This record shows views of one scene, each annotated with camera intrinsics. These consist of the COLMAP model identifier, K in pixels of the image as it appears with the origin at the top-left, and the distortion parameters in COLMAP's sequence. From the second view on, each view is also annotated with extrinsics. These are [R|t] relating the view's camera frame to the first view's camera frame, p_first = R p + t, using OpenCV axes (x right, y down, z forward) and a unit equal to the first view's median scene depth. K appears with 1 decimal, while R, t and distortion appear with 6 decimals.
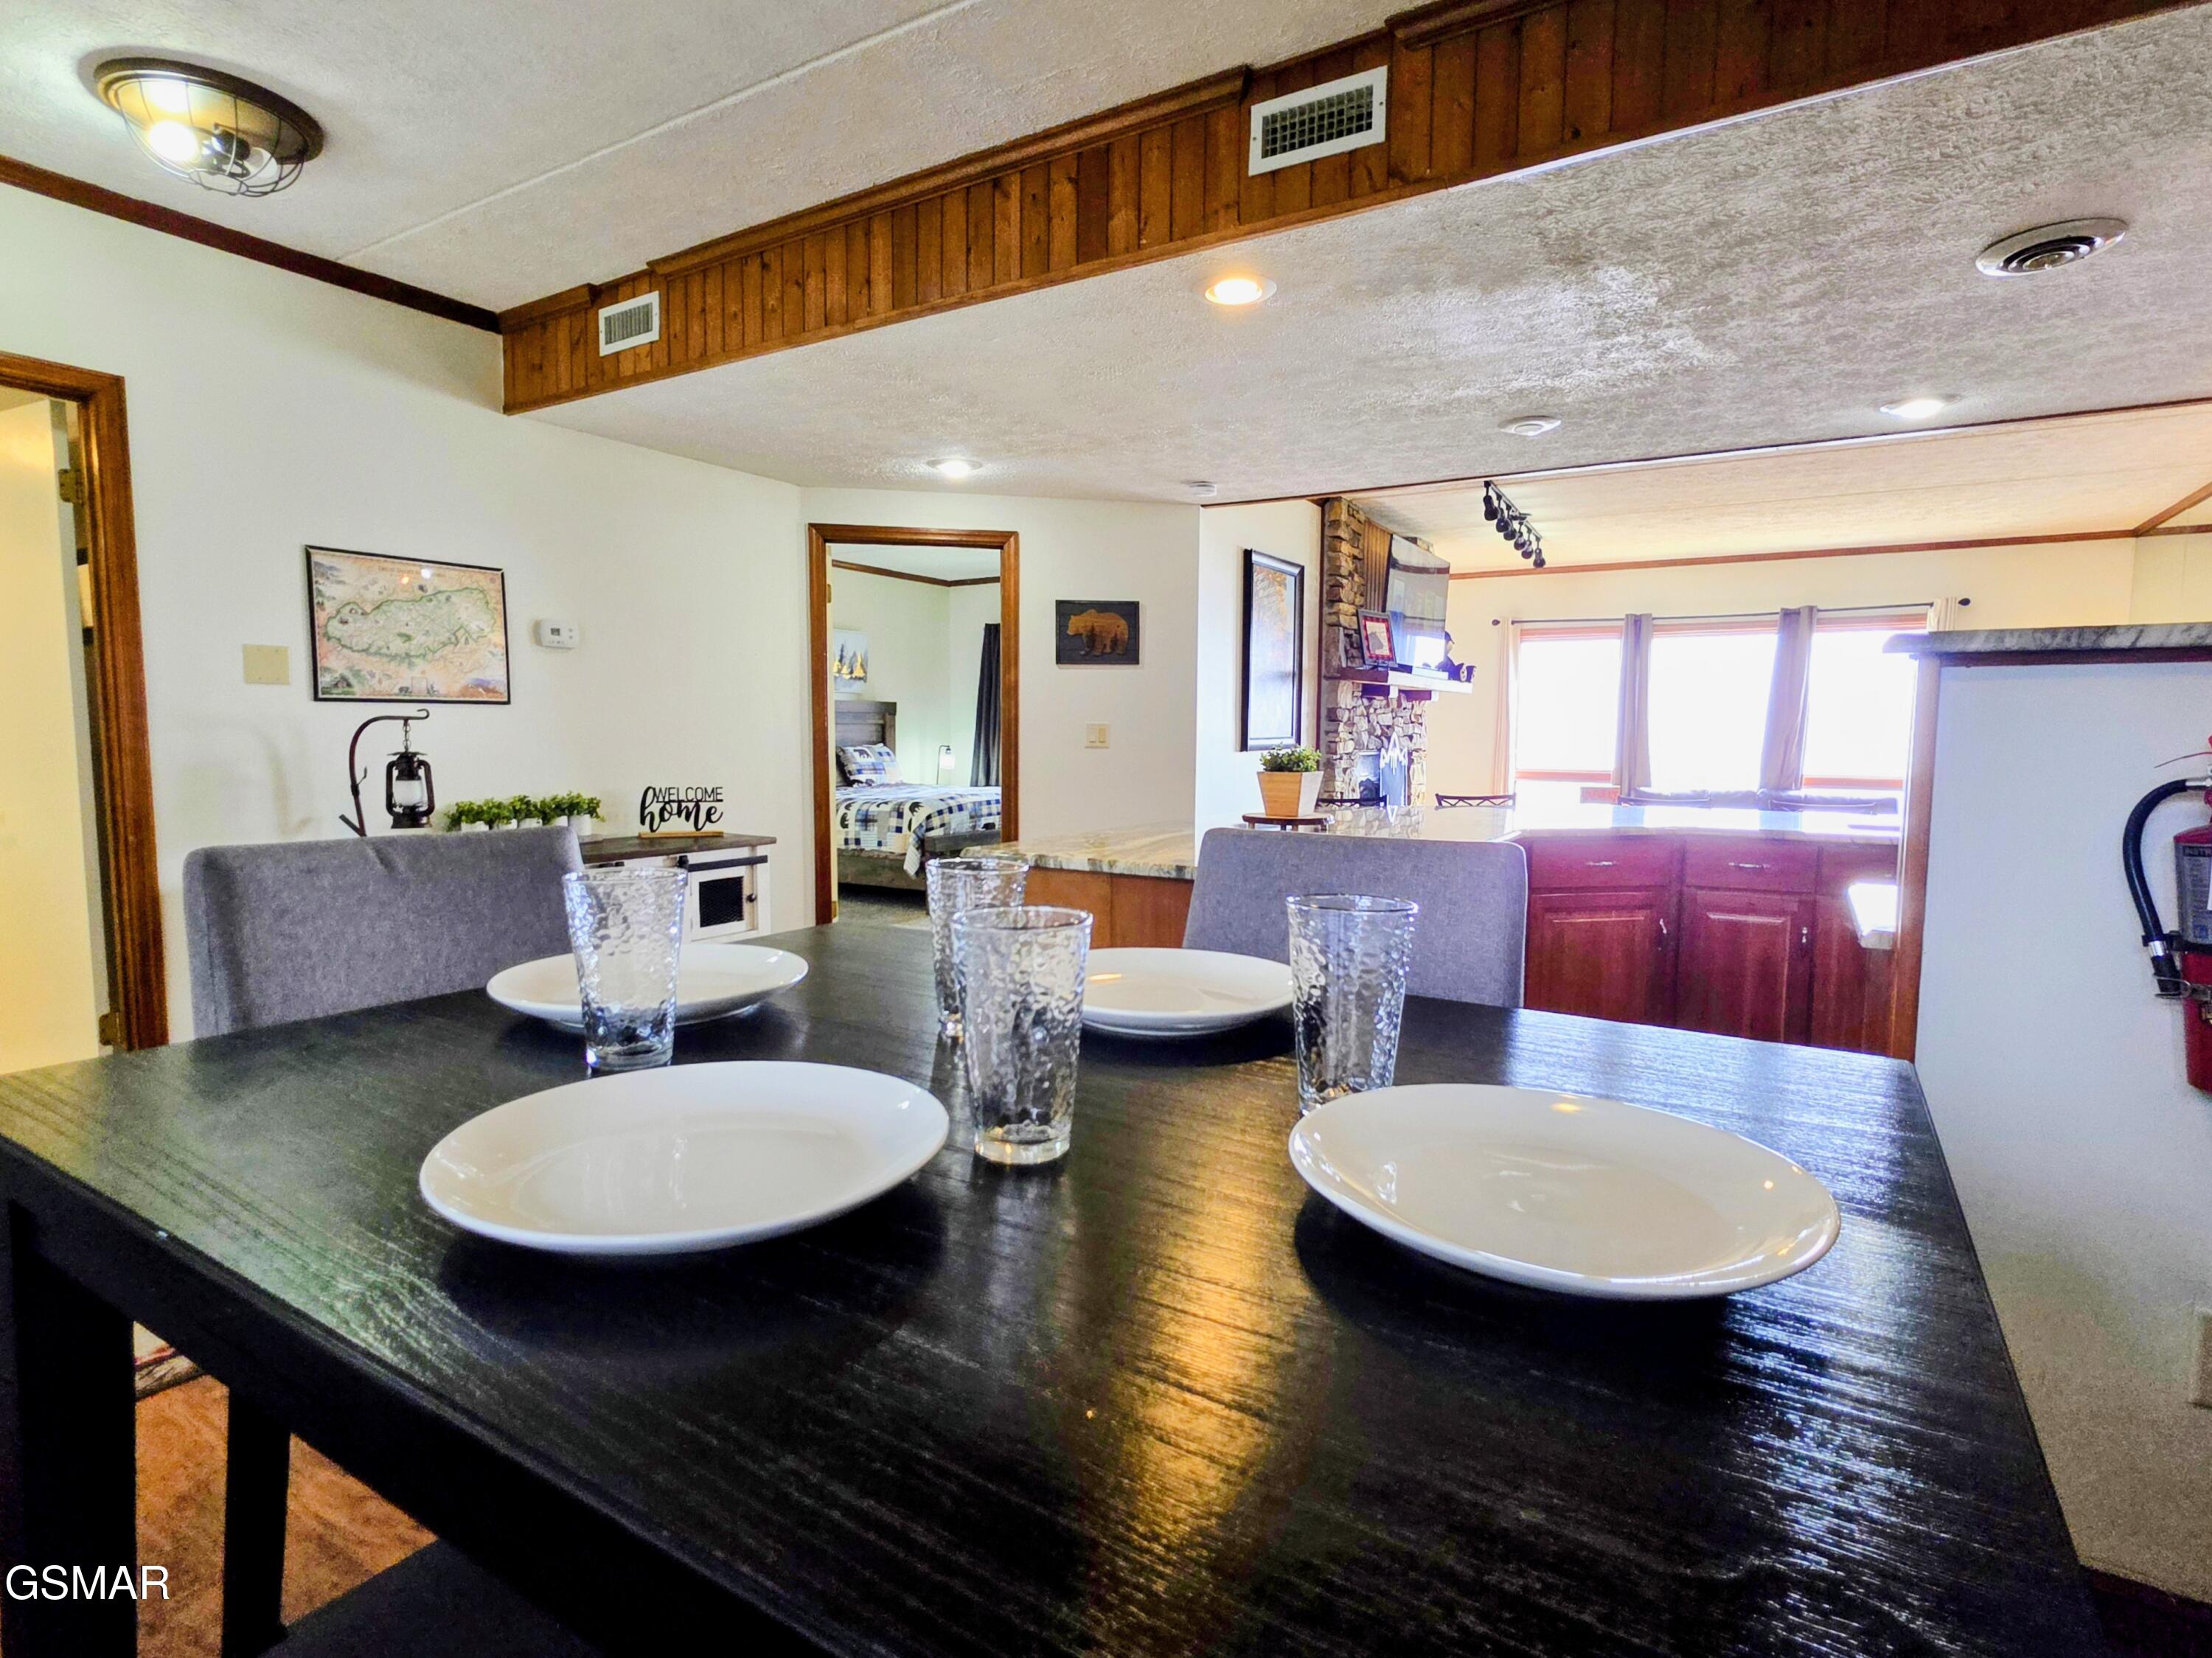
lens RADIAL K [[1154.3, 0, 1108.8], [0, 1154.3, 828.4], [0, 0, 1]] dist [0.000781, 0.003497]
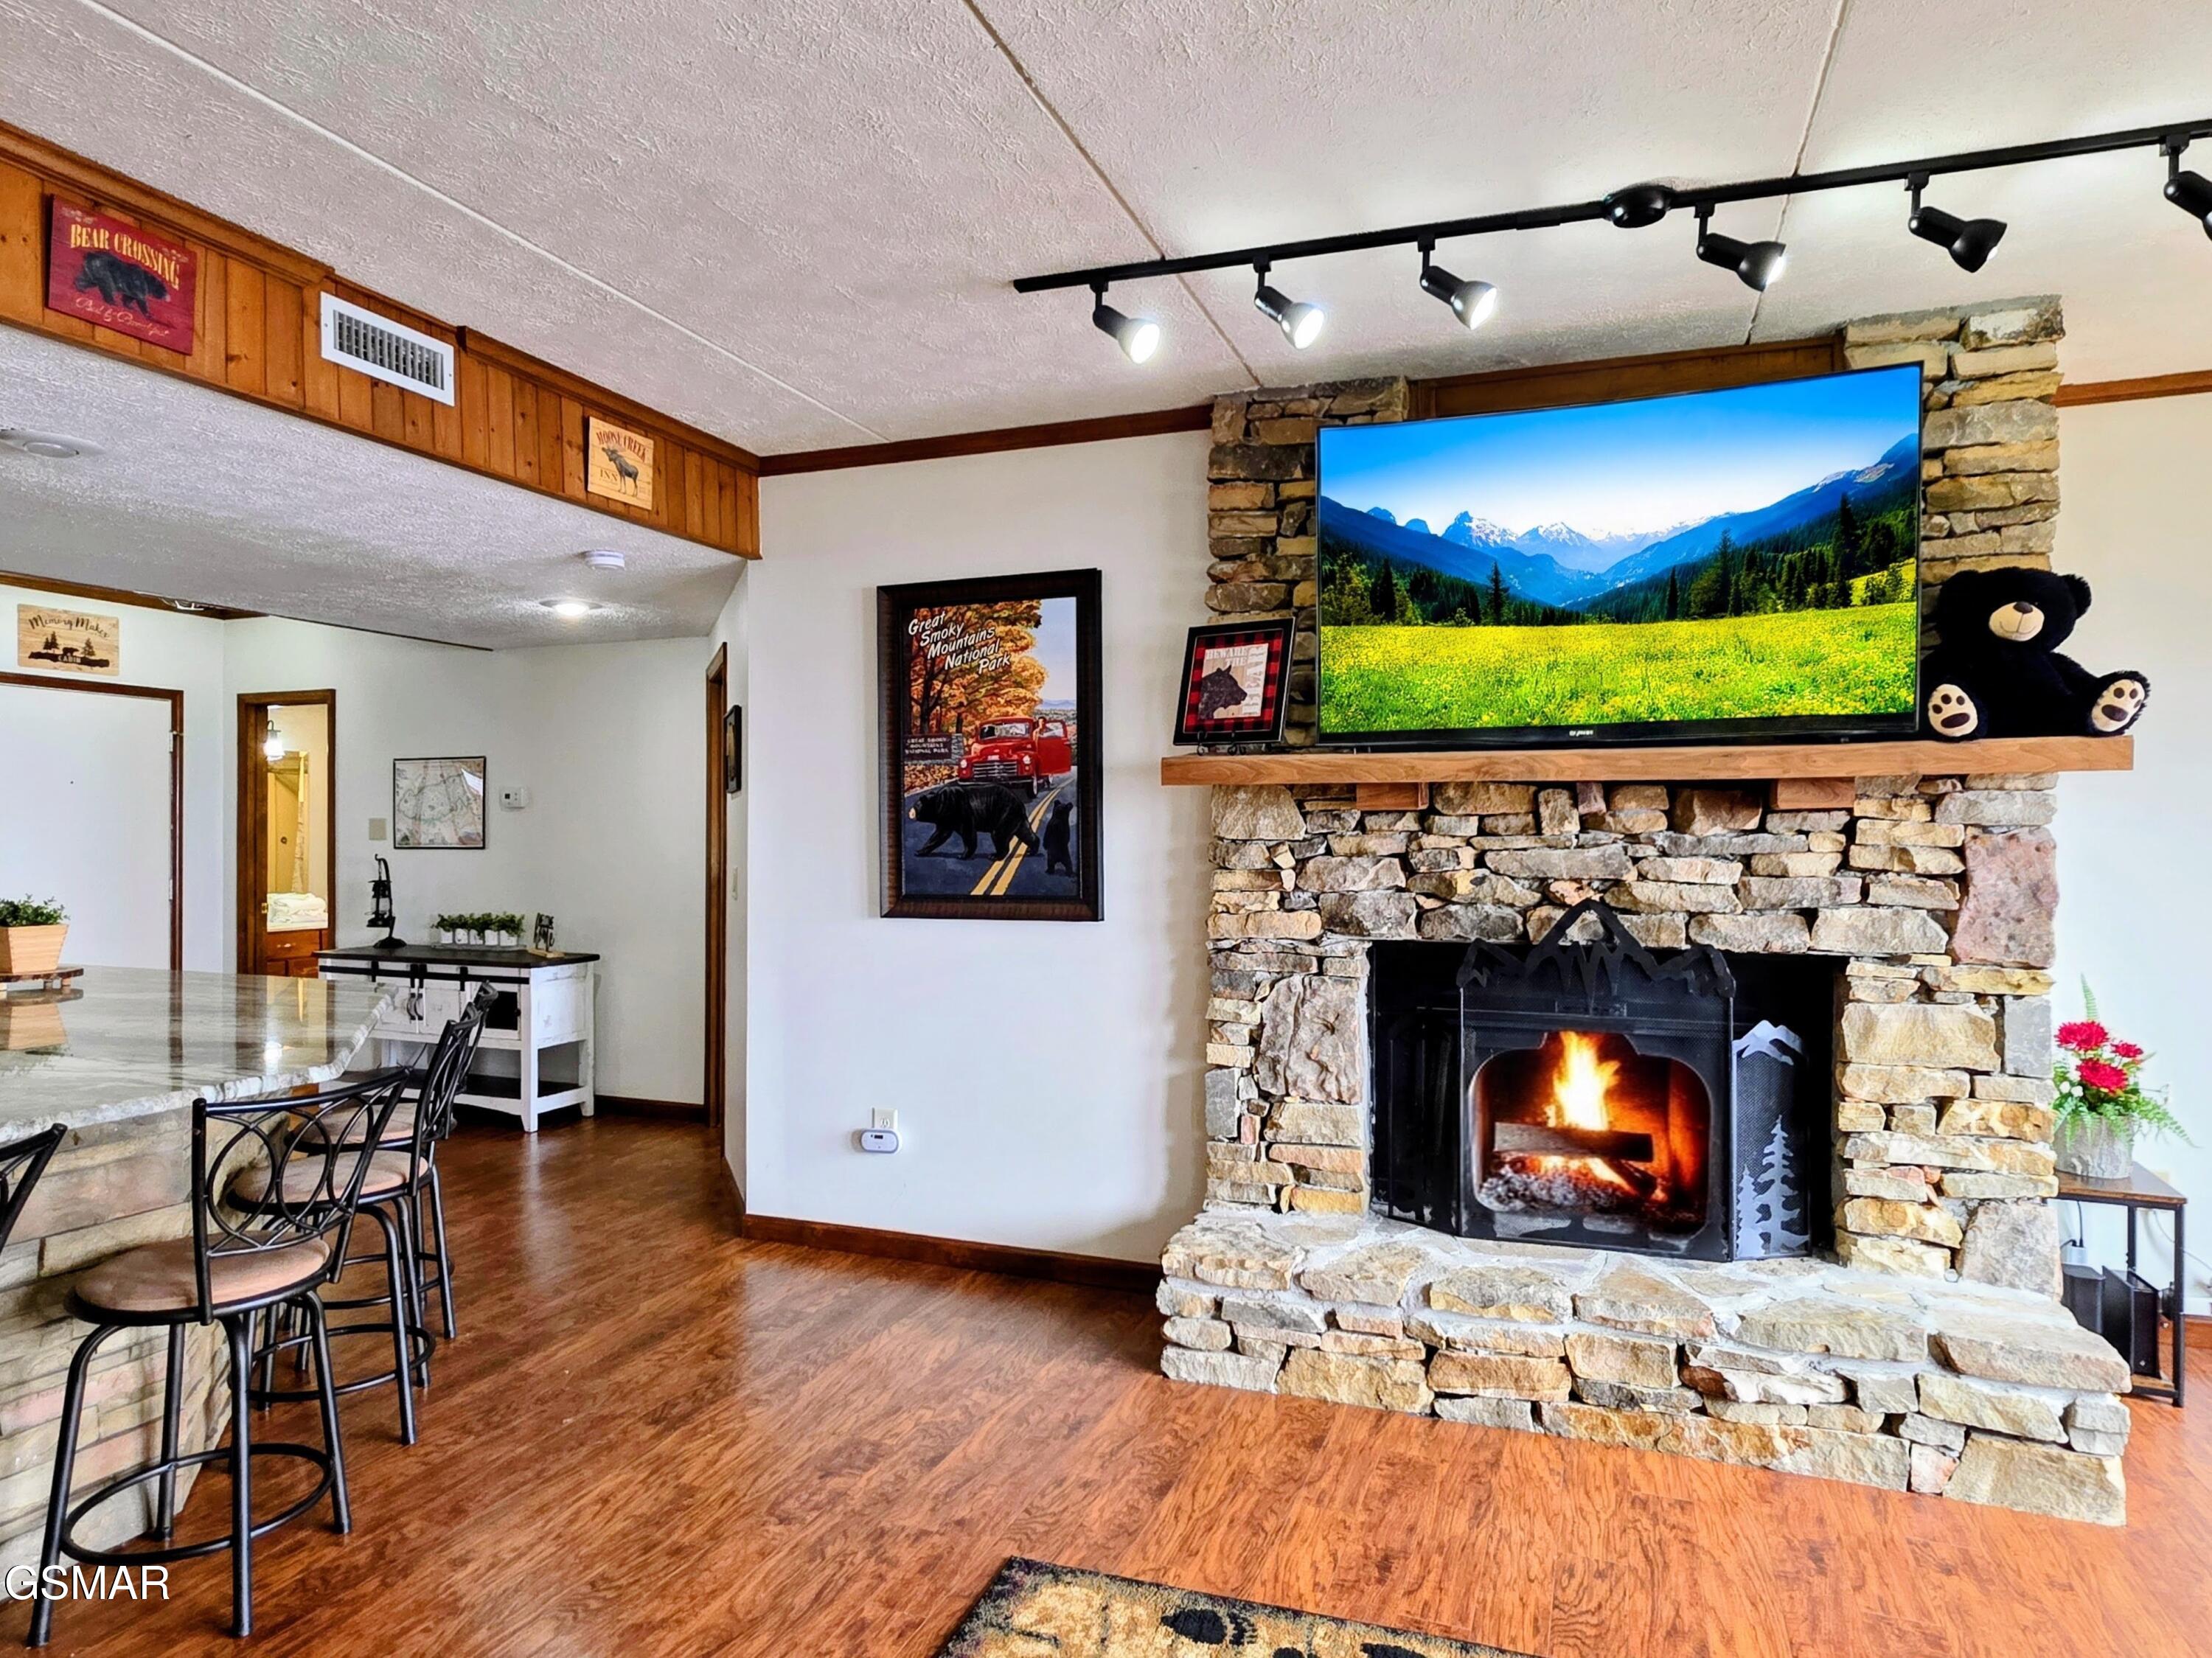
lens RADIAL K [[1240.3, 0, 1111.7], [0, 1240.3, 832.0], [0, 0, 1]] dist [0.002454, 0.000366]
pose [[0.193023, -0.009672, -0.981147, 0.927286], [-0.085743, 0.995960, -0.026686, -0.124303], [0.977441, 0.089278, 0.191414, 1.183095]]
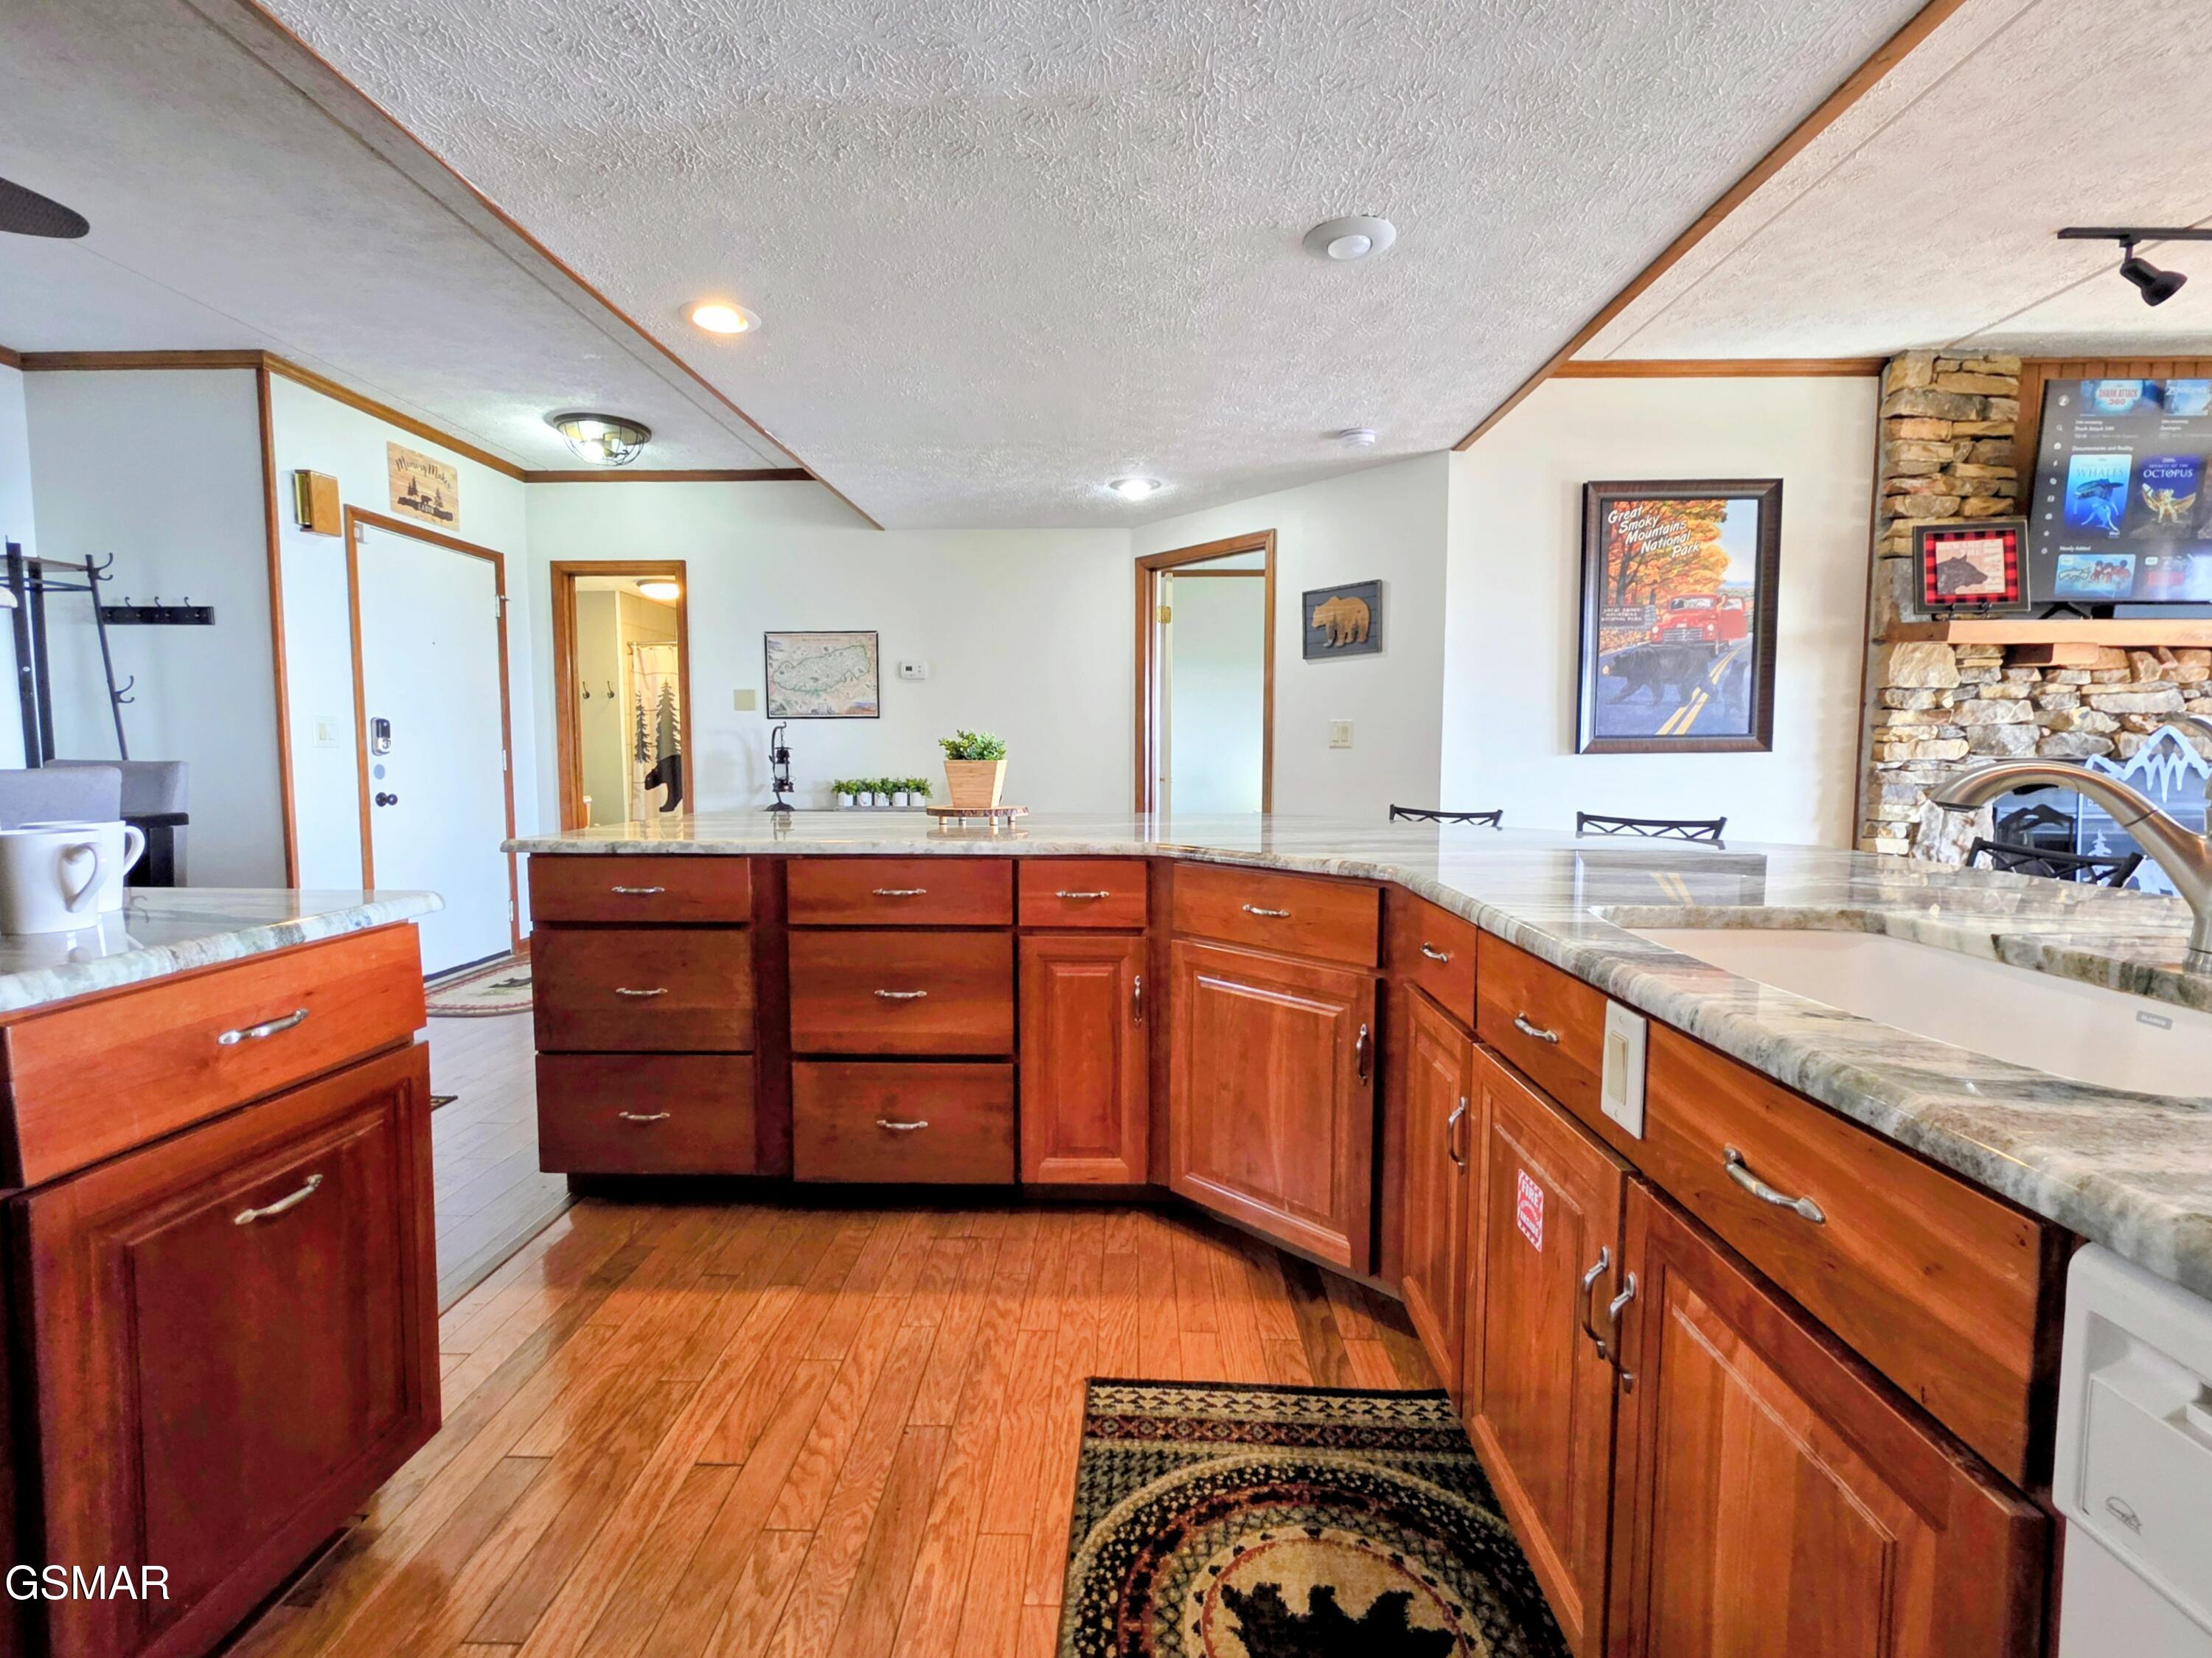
lens RADIAL K [[973.1, 0, 1098.6], [0, 973.1, 816.5], [0, 0, 1]] dist [0.002067, -0.000225]
pose [[0.488108, 0.052139, -0.871224, 0.617447], [-0.073026, 0.997154, 0.018762, -0.017874], [0.869723, 0.054464, 0.490526, 0.503507]]
